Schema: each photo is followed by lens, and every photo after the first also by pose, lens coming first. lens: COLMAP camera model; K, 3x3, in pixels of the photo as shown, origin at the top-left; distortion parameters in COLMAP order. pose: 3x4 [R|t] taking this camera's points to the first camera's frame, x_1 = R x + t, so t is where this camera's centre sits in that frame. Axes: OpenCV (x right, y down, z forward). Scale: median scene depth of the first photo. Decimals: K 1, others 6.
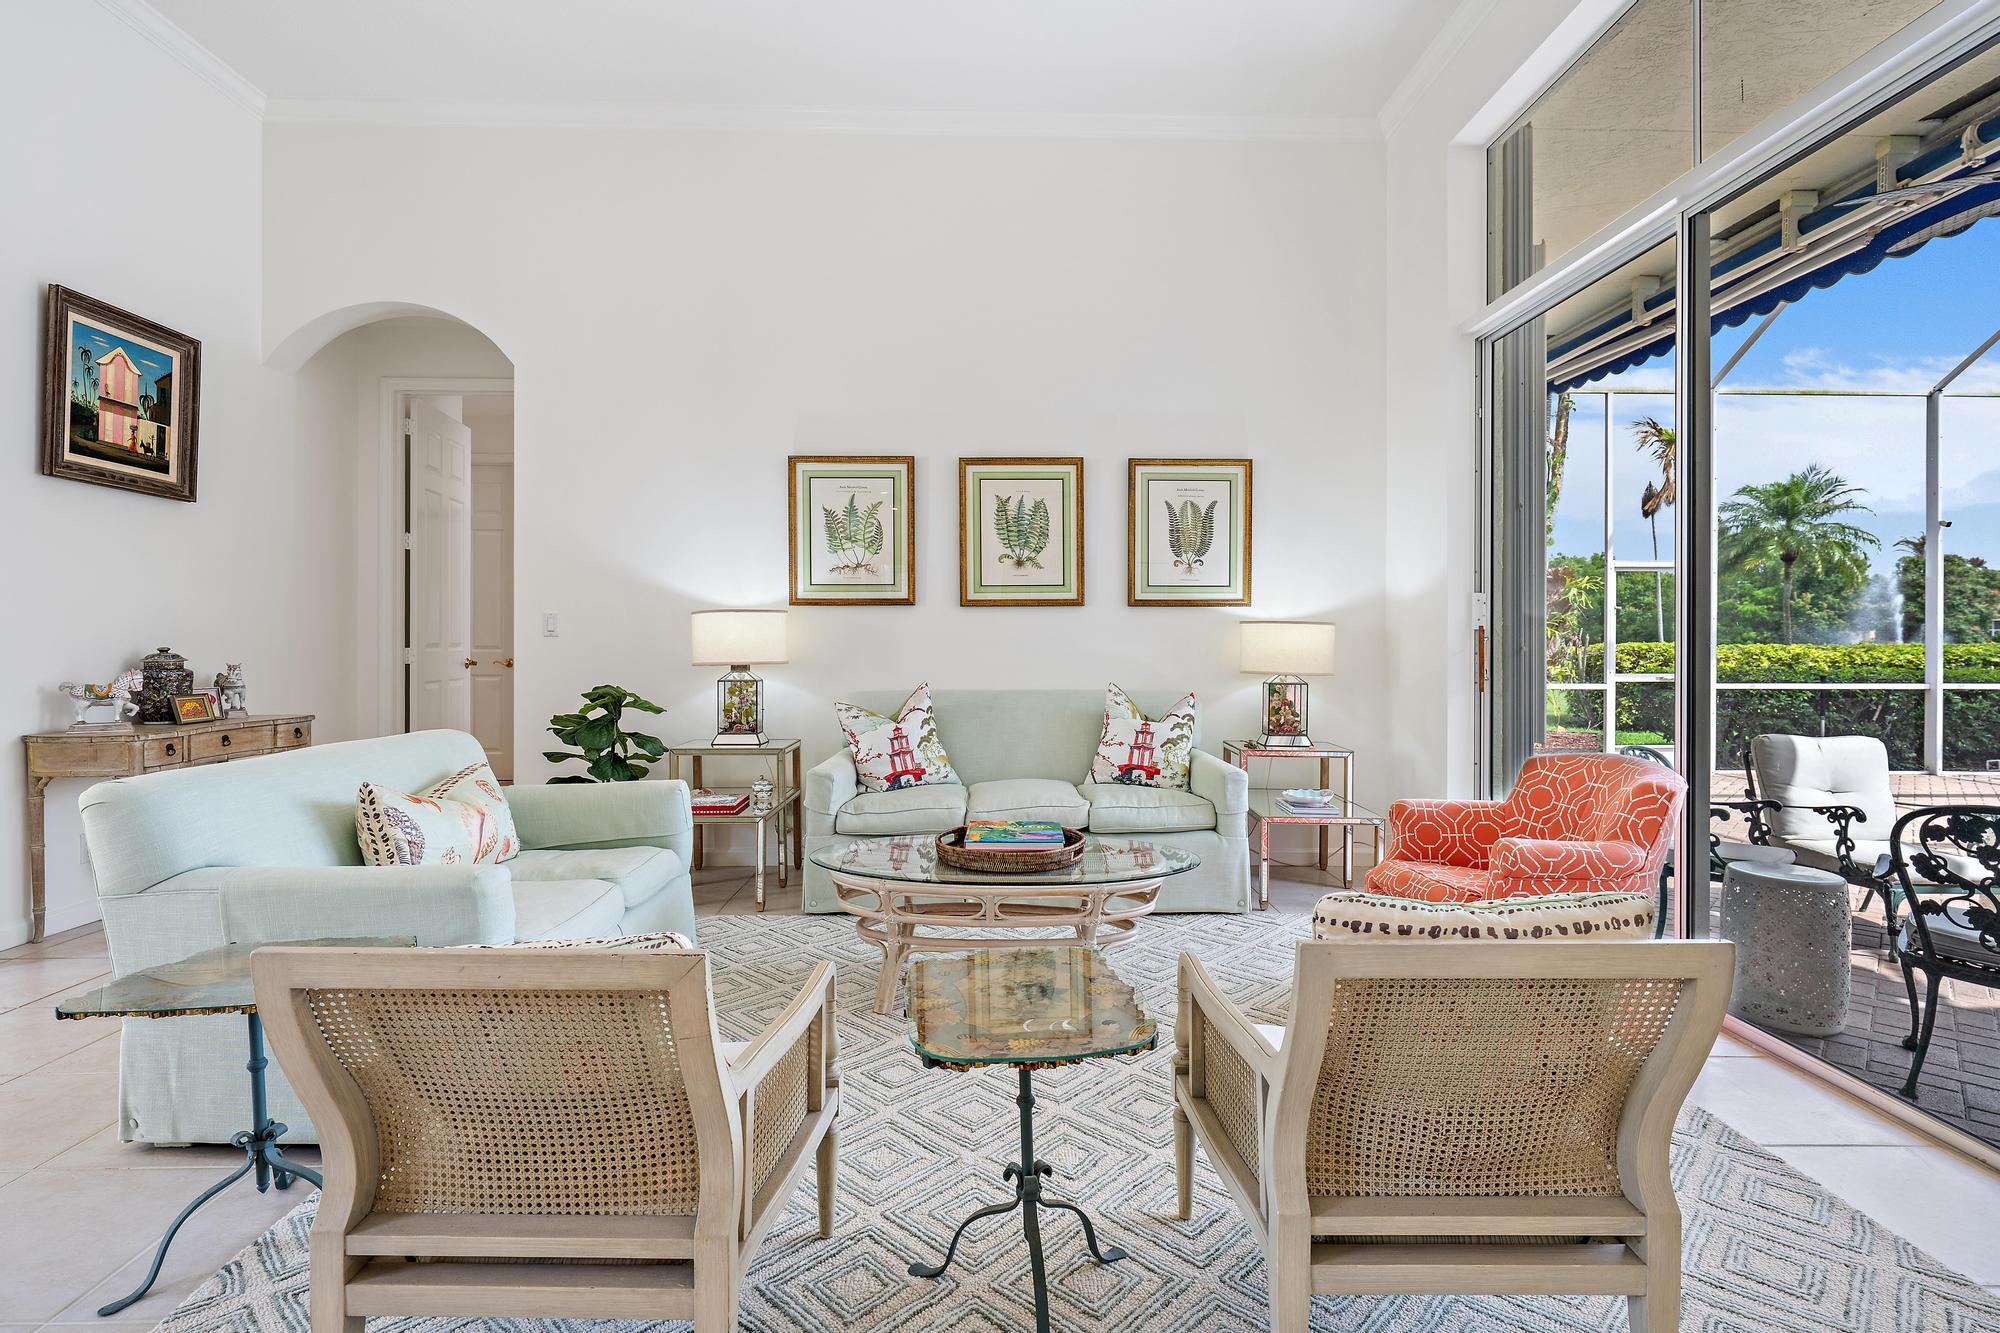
lens RADIAL K [[944.6, 0, 1012.4], [0, 944.6, 650.8], [0, 0, 1]] dist [0.002927, -0.000157]
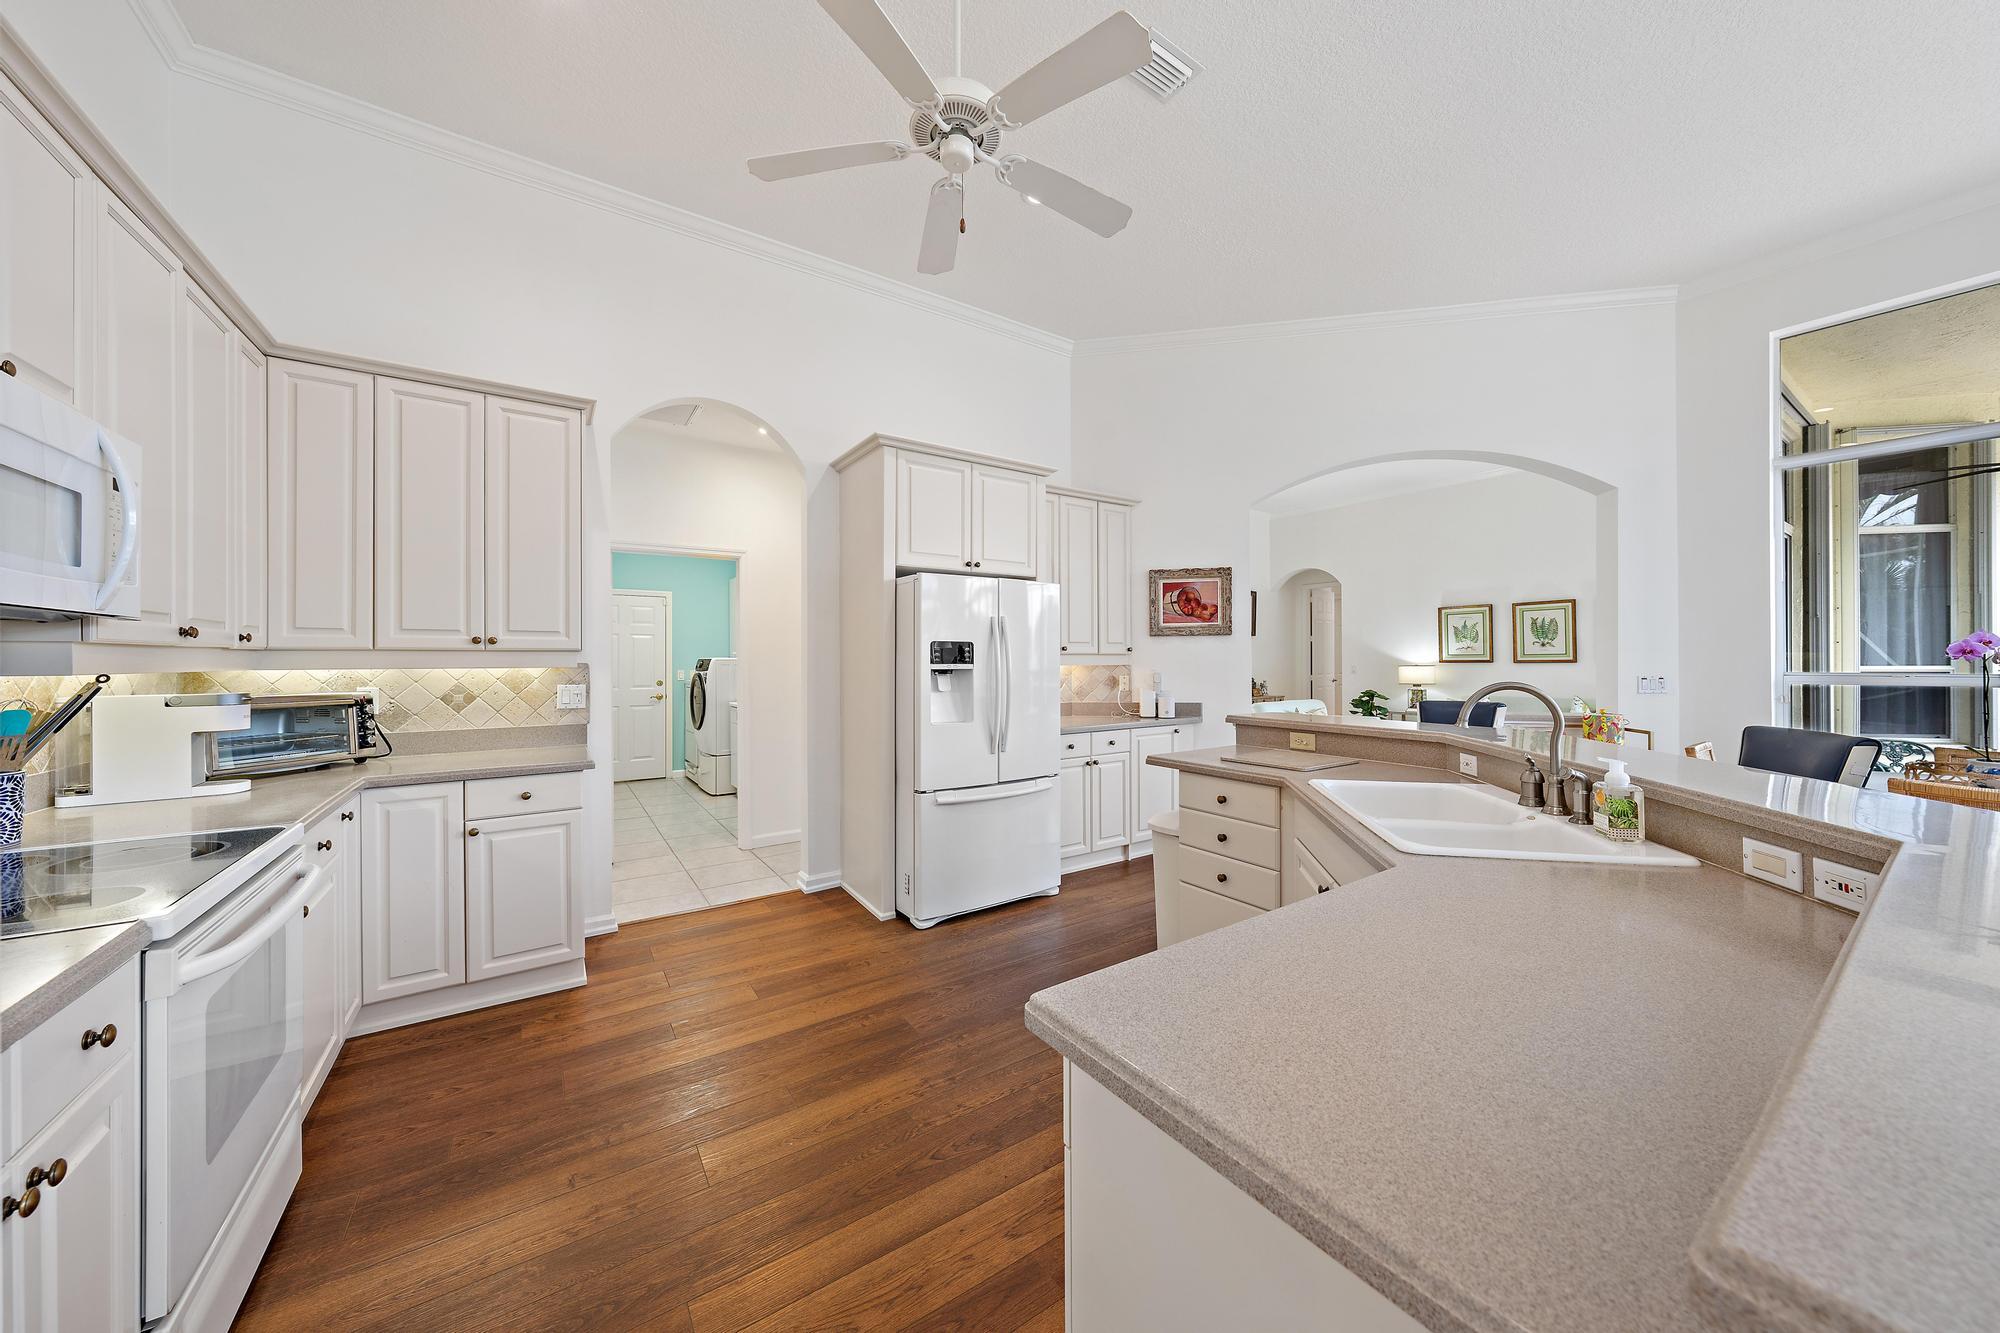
lens RADIAL K [[675.9, 0, 999.7], [0, 675.9, 663.0], [0, 0, 1]] dist [-0.004269, -0.000146]
pose [[0.528293, -0.000977, -0.849061, 0.772155], [-0.001968, 0.999995, -0.002376, -0.041719], [0.849060, 0.002926, 0.528289, -1.138078]]
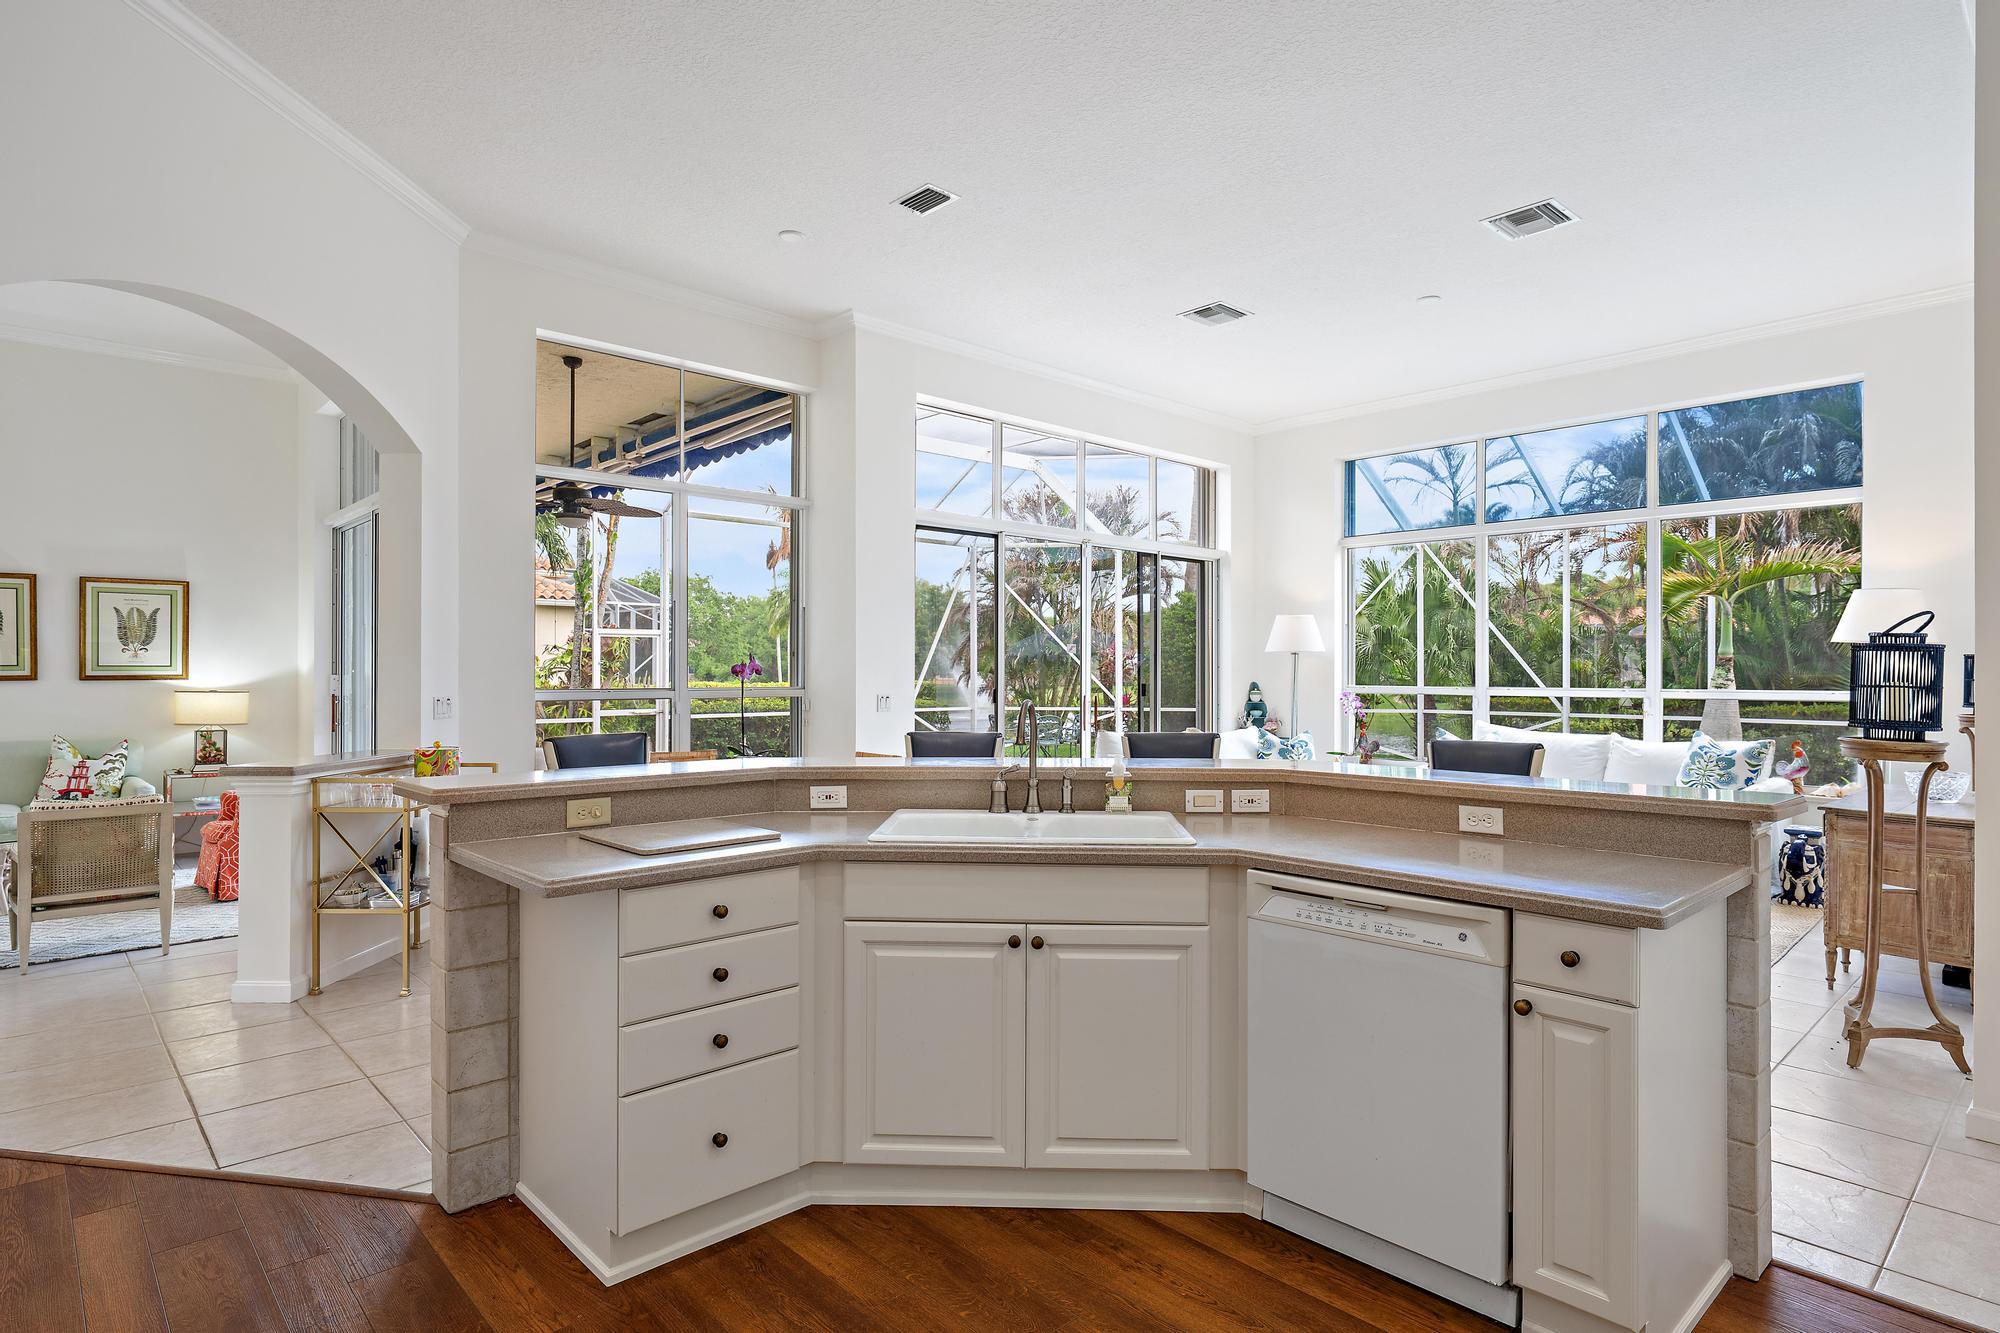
lens RADIAL K [[1058.8, 0, 1013.2], [0, 1058.8, 668.7], [0, 0, 1]] dist [-0.002031, -0.001743]
pose [[0.749189, -0.000099, 0.662357, 0.129394], [0.006148, 0.999958, -0.006805, -0.047490], [-0.662328, 0.009171, 0.749158, -1.181668]]
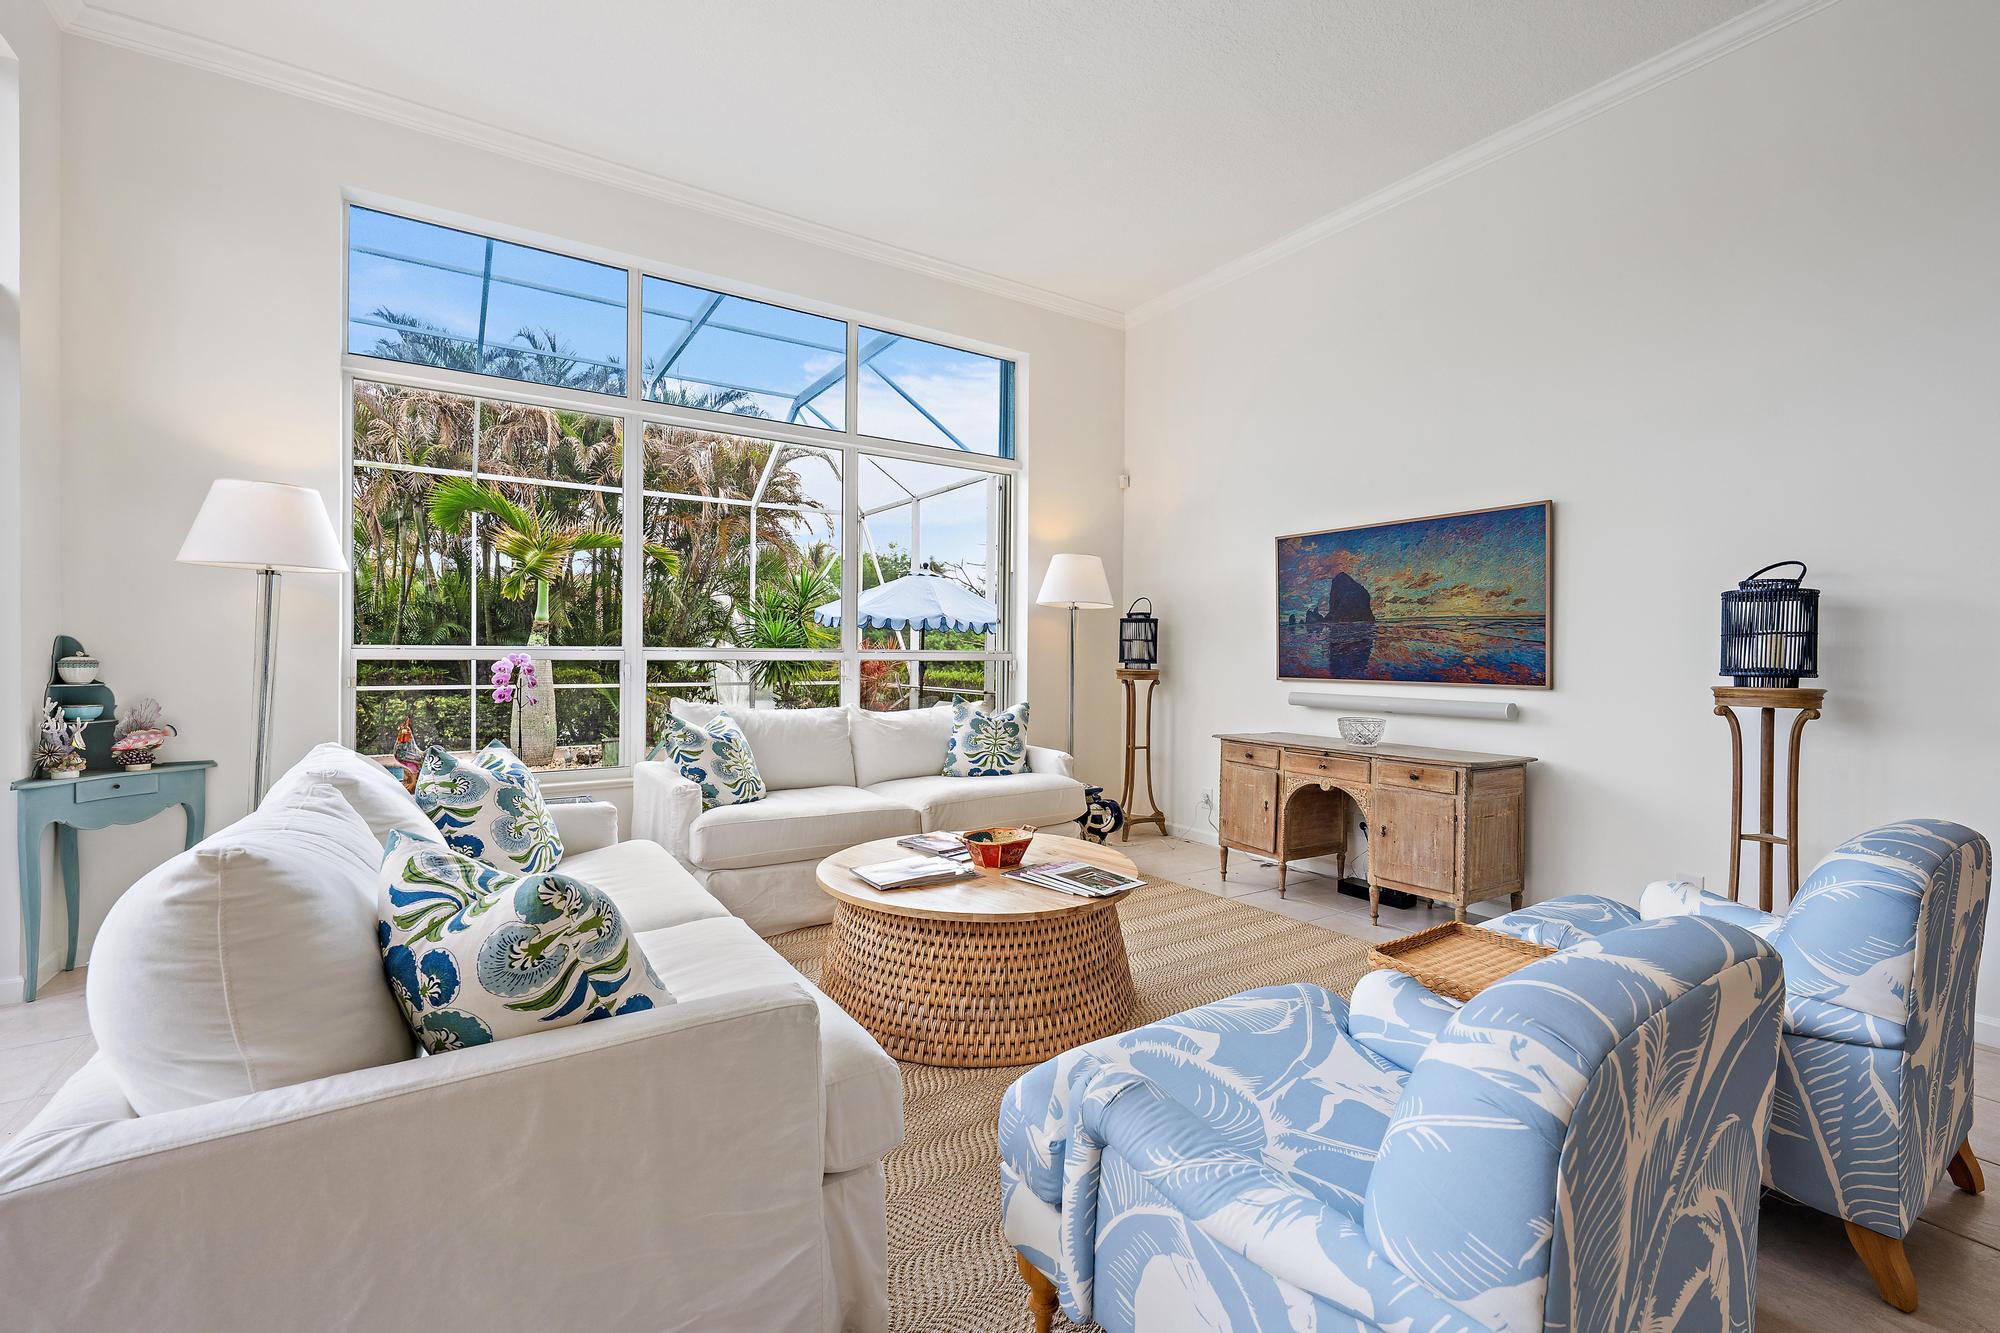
lens RADIAL K [[837.3, 0, 1000.8], [0, 837.3, 656.6], [0, 0, 1]] dist [-0.001670, 0.000490]
pose [[-0.523730, -0.010717, 0.851817, 0.972315], [-0.002184, 0.999934, 0.011237, -0.022404], [-0.851881, 0.004025, -0.523719, -0.135028]]
